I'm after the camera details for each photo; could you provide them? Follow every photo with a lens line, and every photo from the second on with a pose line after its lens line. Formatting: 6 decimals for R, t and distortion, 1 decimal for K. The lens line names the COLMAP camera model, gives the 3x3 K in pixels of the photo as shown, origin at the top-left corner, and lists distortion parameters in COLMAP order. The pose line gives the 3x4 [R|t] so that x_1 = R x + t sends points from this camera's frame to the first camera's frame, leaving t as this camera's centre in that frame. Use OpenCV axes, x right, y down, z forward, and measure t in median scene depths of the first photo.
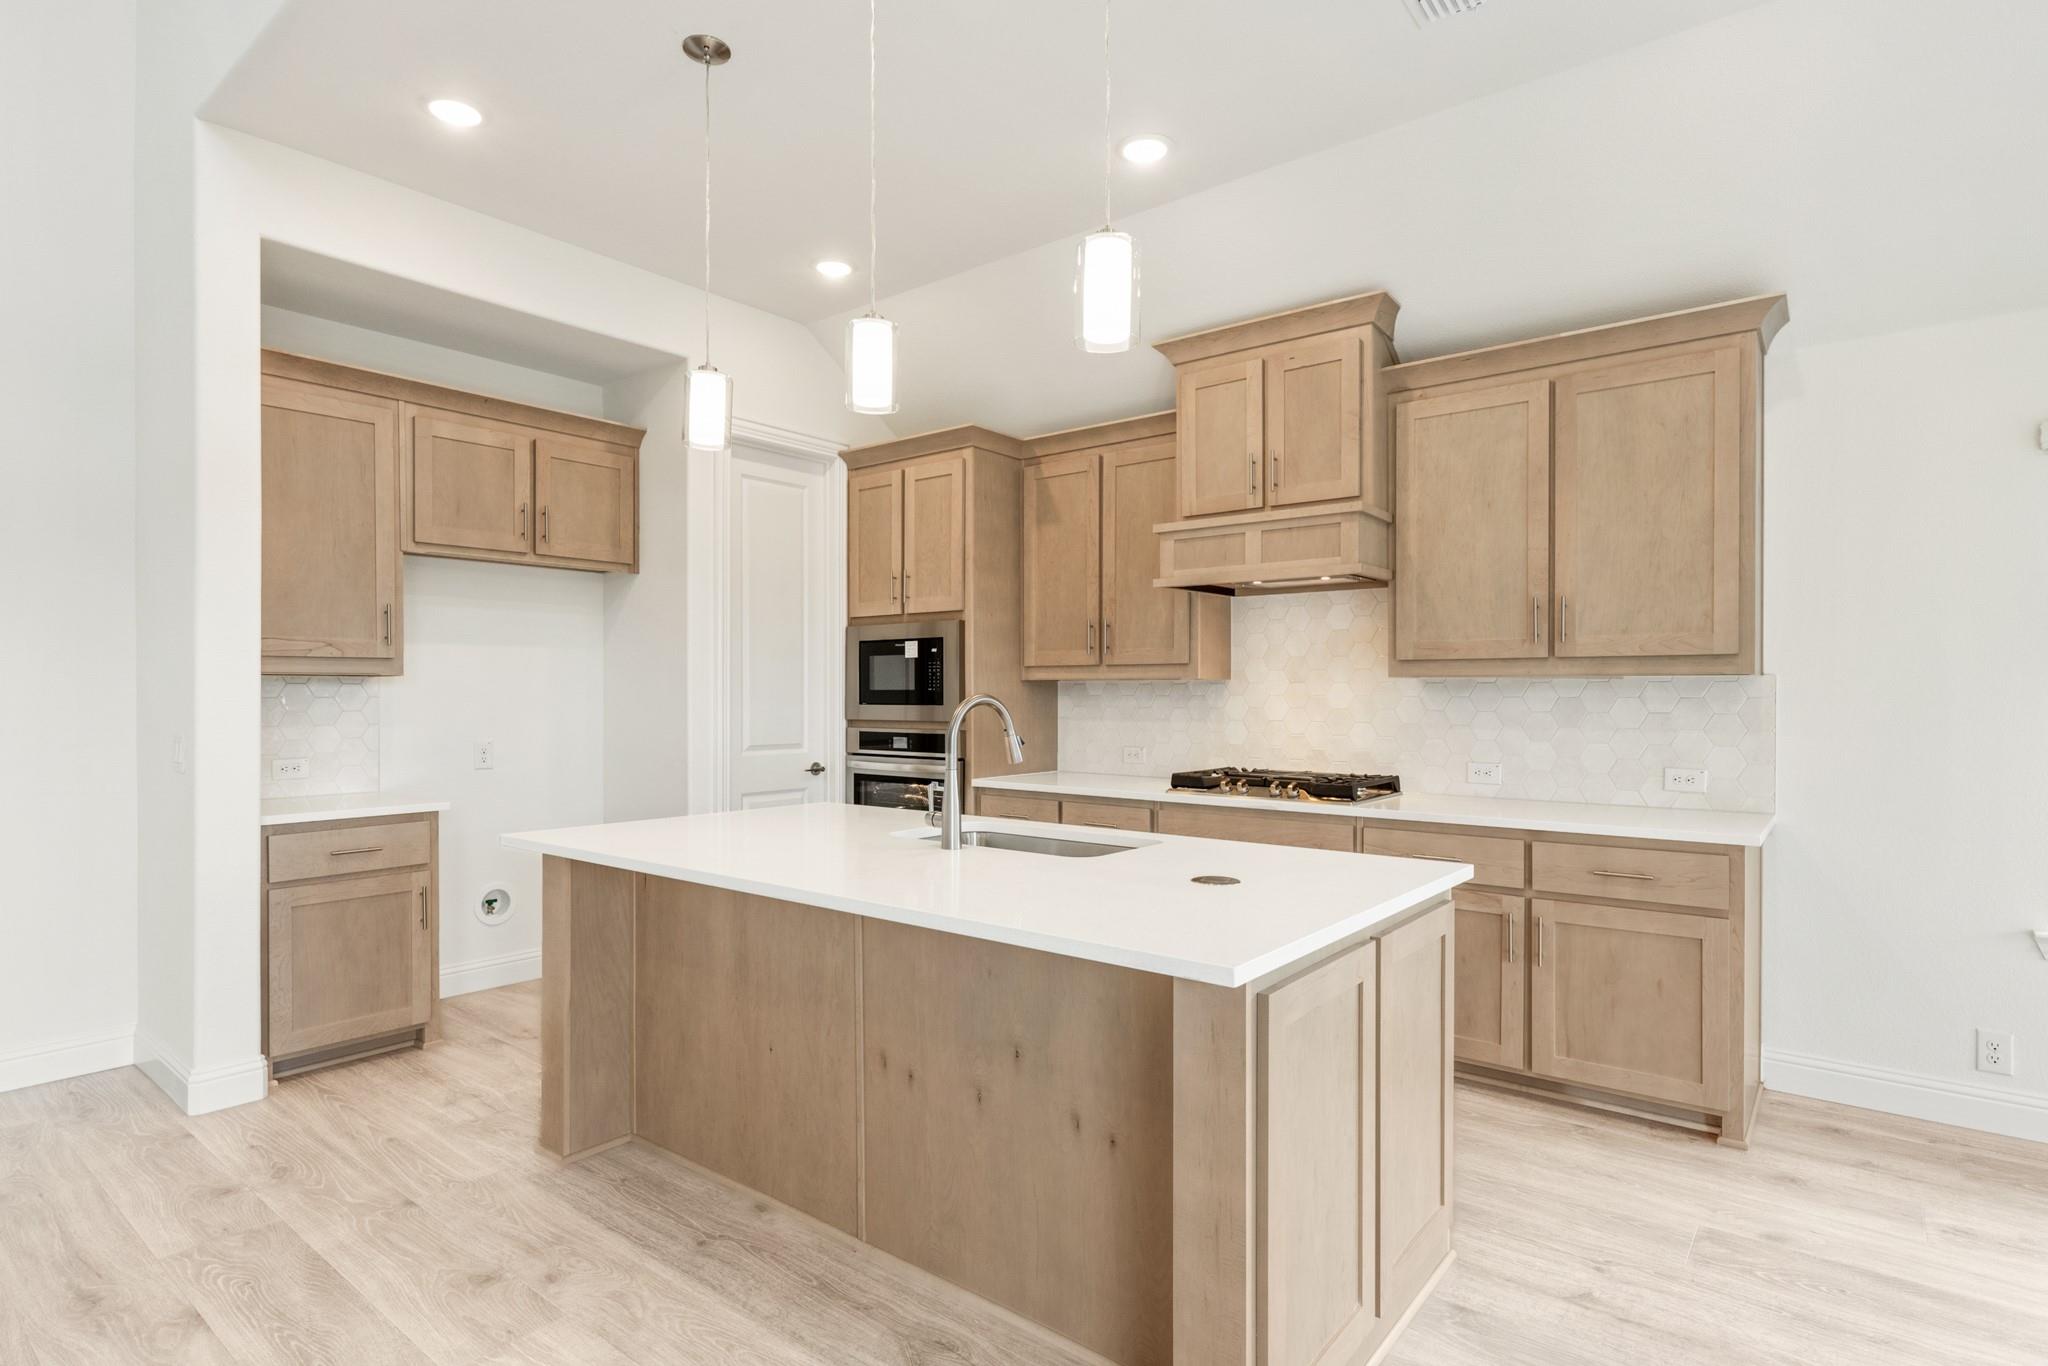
lens RADIAL K [[1066.6, 0, 1024.0], [0, 1066.6, 683.0], [0, 0, 1]] dist [0.014731, -0.000561]
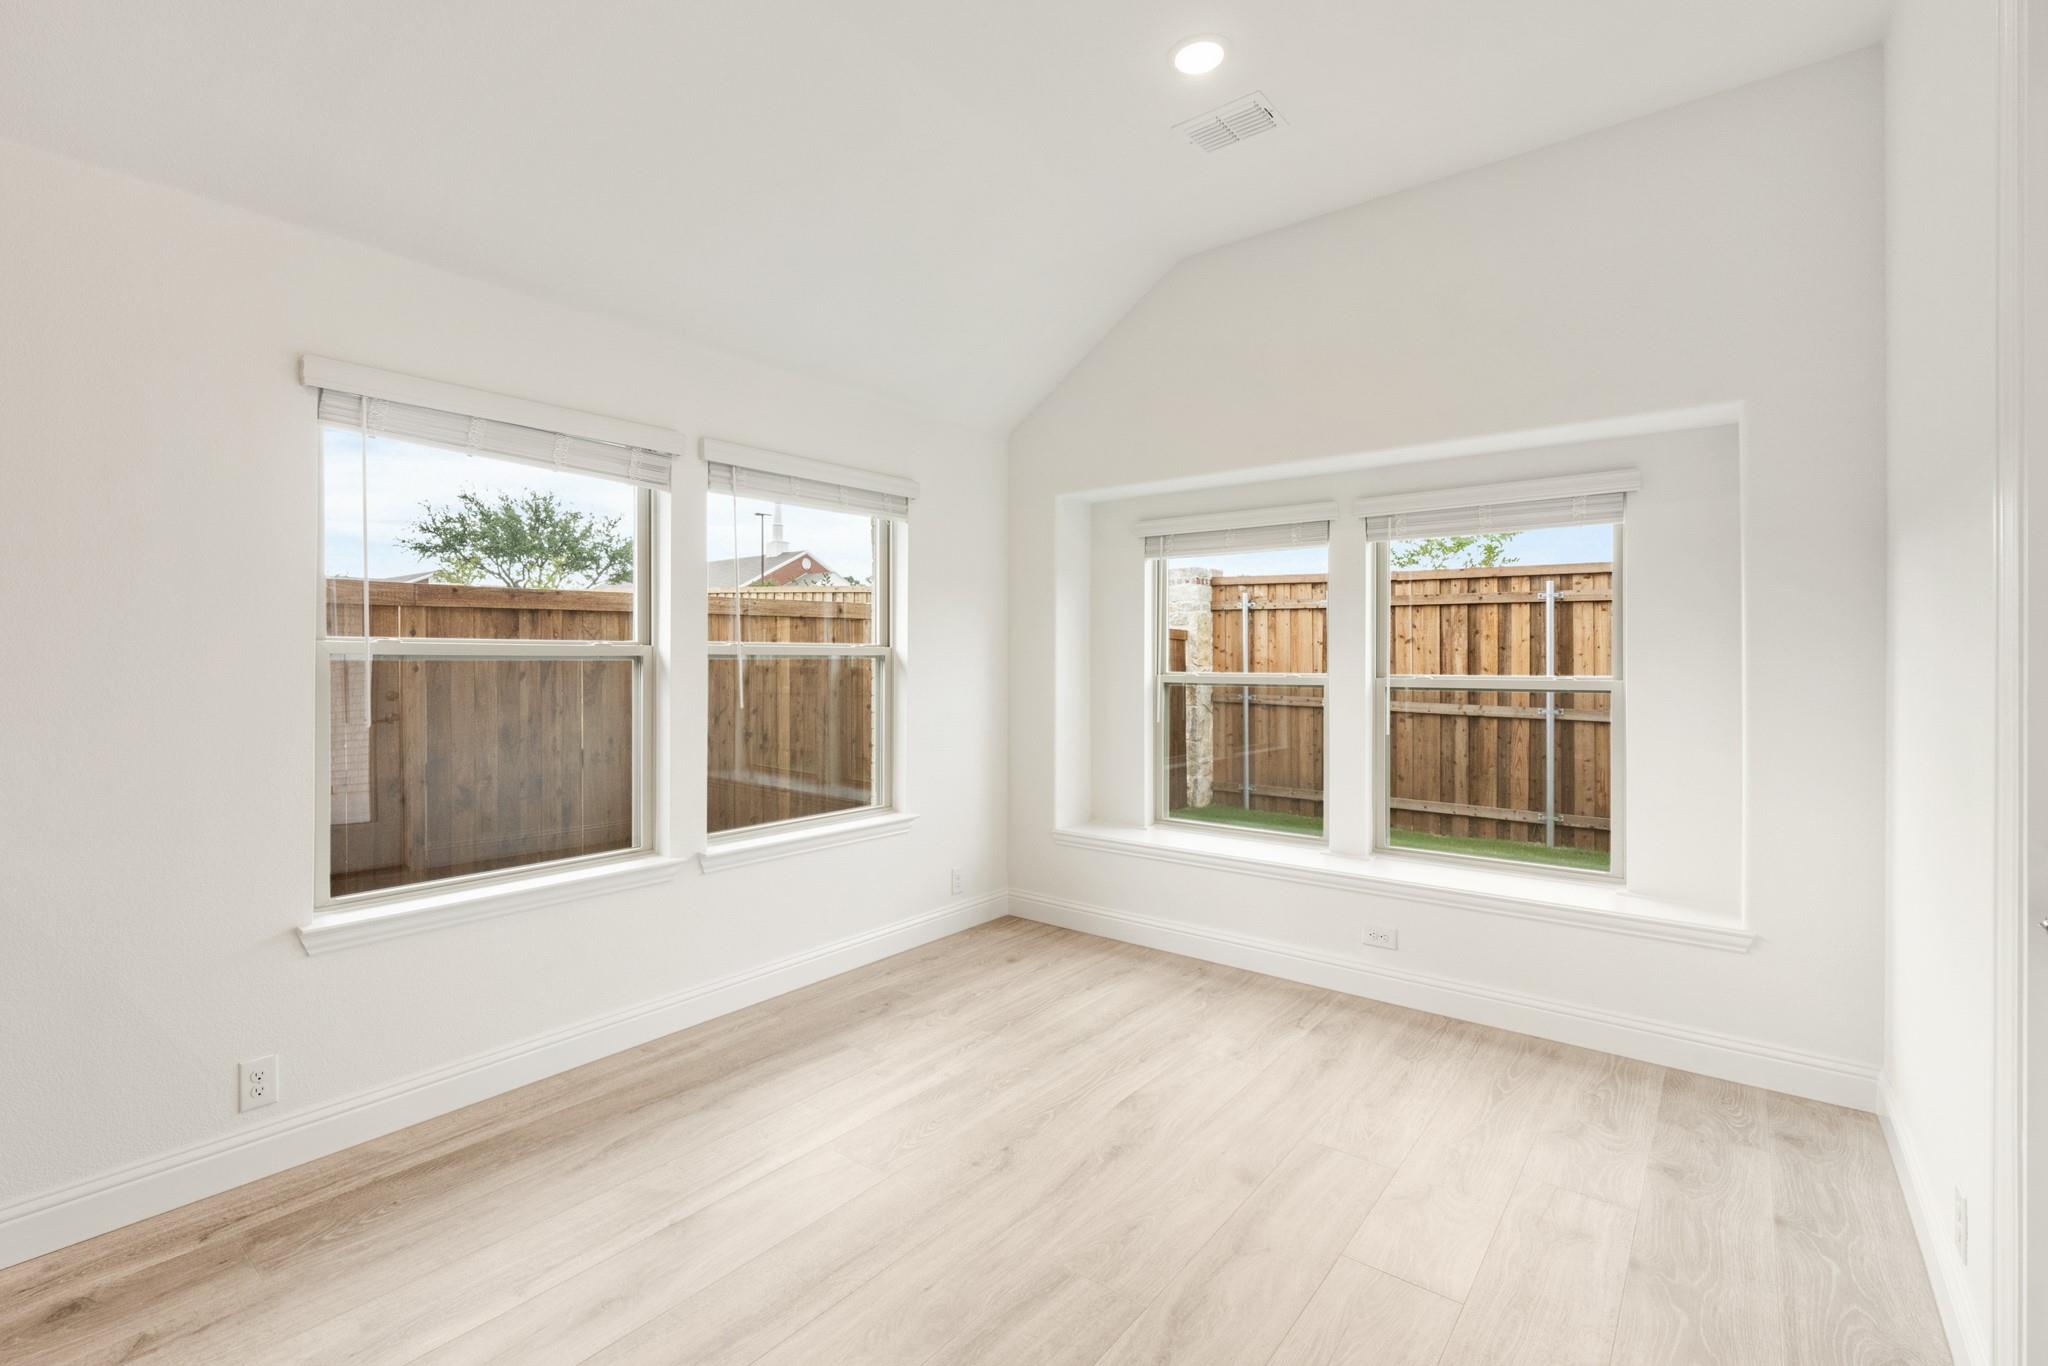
lens RADIAL K [[911.3, 0, 964.2], [0, 911.3, 666.4], [0, 0, 1]] dist [-0.001110, -0.000060]
pose [[0.034773, -0.007853, 0.999364, 0.209843], [-0.003563, 0.999962, 0.007982, 0.007976], [-0.999389, -0.003838, 0.034744, 0.429864]]
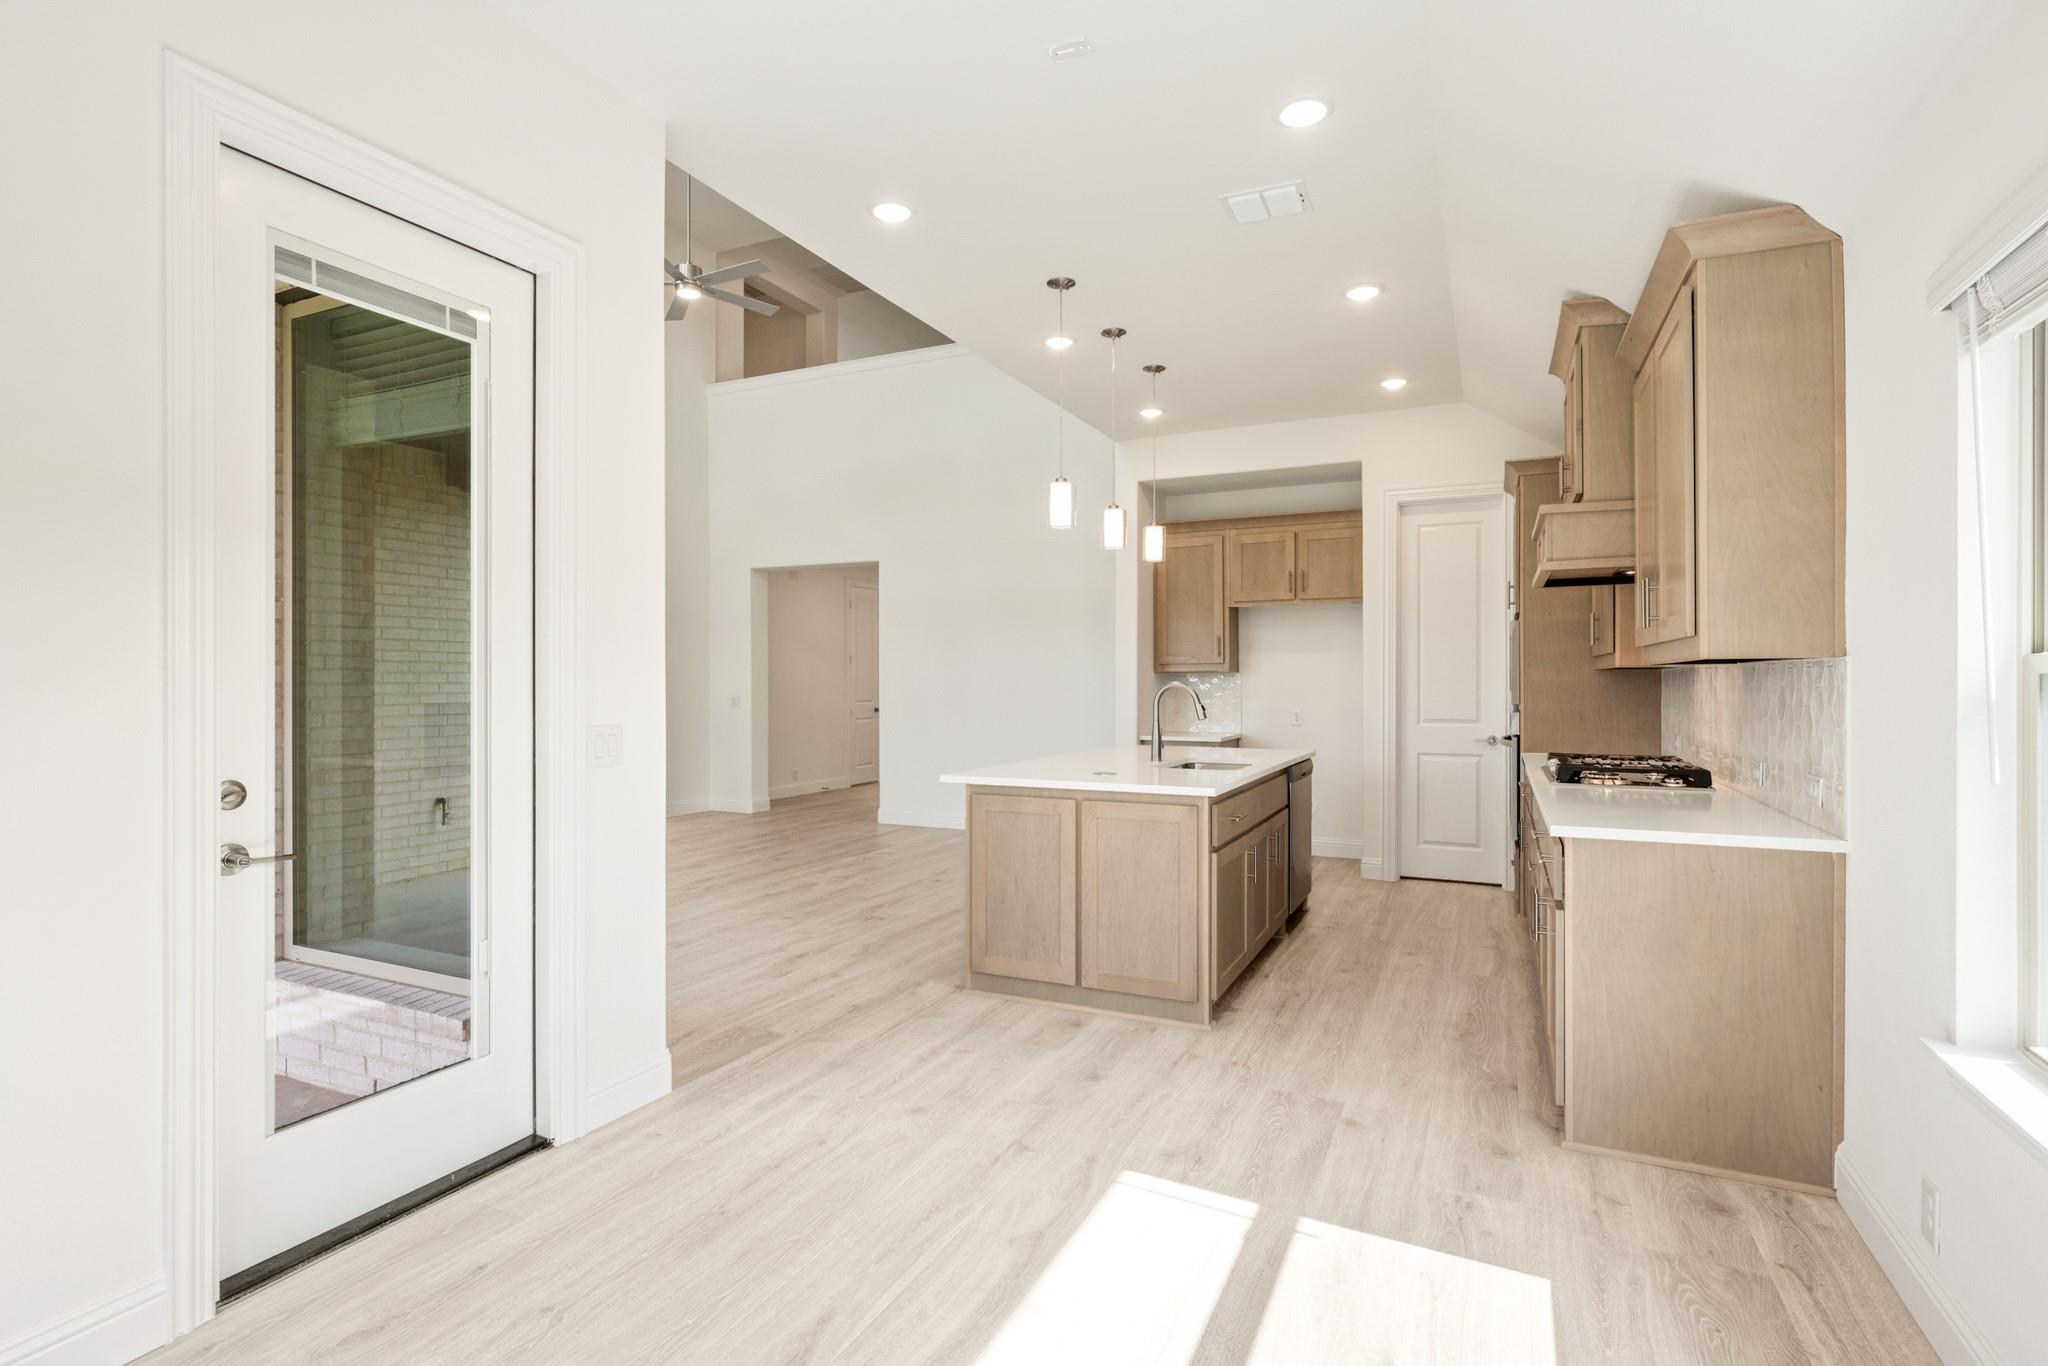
lens RADIAL K [[978.4, 0, 1024.0], [0, 978.4, 683.0], [0, 0, 1]] dist [-0.000918, -0.000119]
pose [[0.221223, 0.004373, -0.975213, 1.379466], [0.003887, 0.999978, 0.005365, 0.006013], [0.975215, -0.004977, 0.221201, 0.320470]]
